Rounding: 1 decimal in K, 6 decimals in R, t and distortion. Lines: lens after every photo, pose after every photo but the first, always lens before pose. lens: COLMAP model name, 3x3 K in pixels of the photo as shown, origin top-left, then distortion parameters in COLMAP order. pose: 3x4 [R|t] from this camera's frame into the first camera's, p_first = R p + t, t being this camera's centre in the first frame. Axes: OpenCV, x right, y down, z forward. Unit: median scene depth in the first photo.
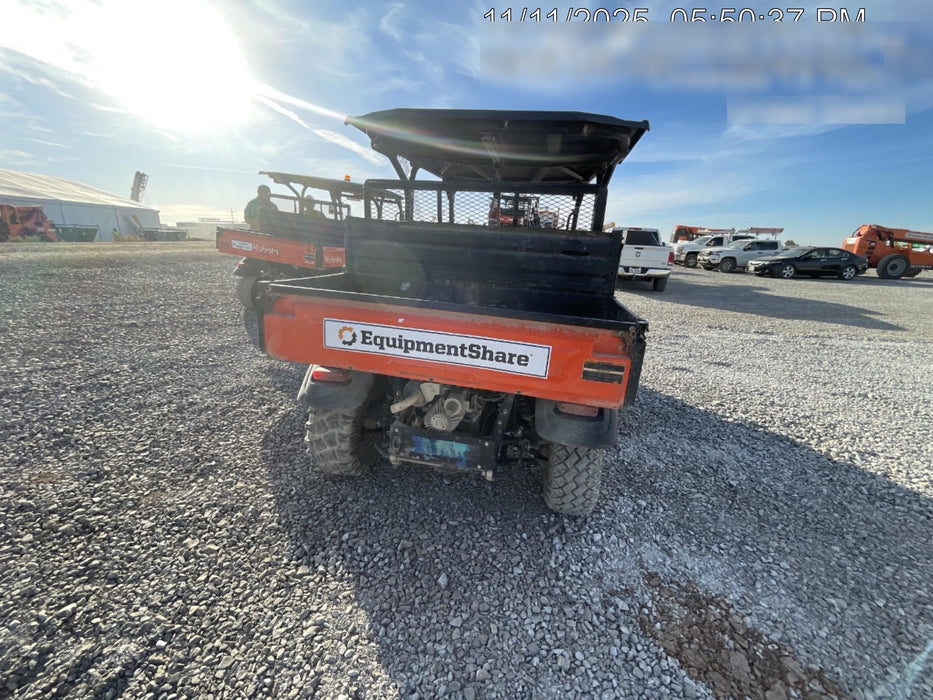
lens RADIAL K [[384.1, 0, 468.2], [0, 384.1, 352.4], [0, 0, 1]] dist [-0.004963, -0.001165]
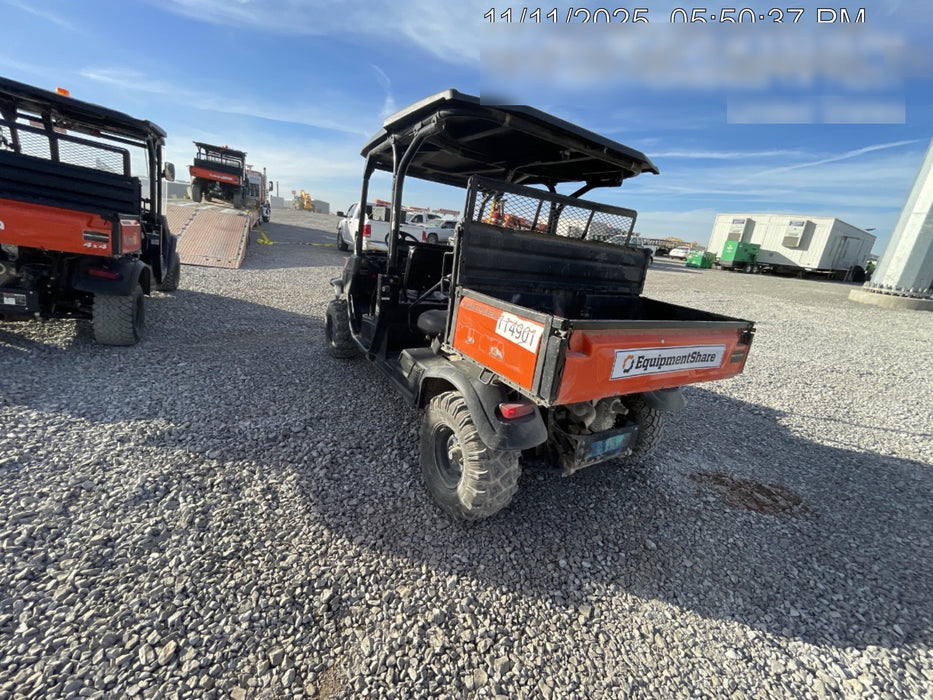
lens RADIAL K [[384.1, 0, 462.0], [0, 384.1, 353.4], [0, 0, 1]] dist [-0.004963, -0.001165]
pose [[0.723965, -0.172963, 0.667802, -1.152181], [0.116446, 0.984806, 0.128829, -0.222778], [-0.679938, -0.015505, 0.733106, 0.498303]]
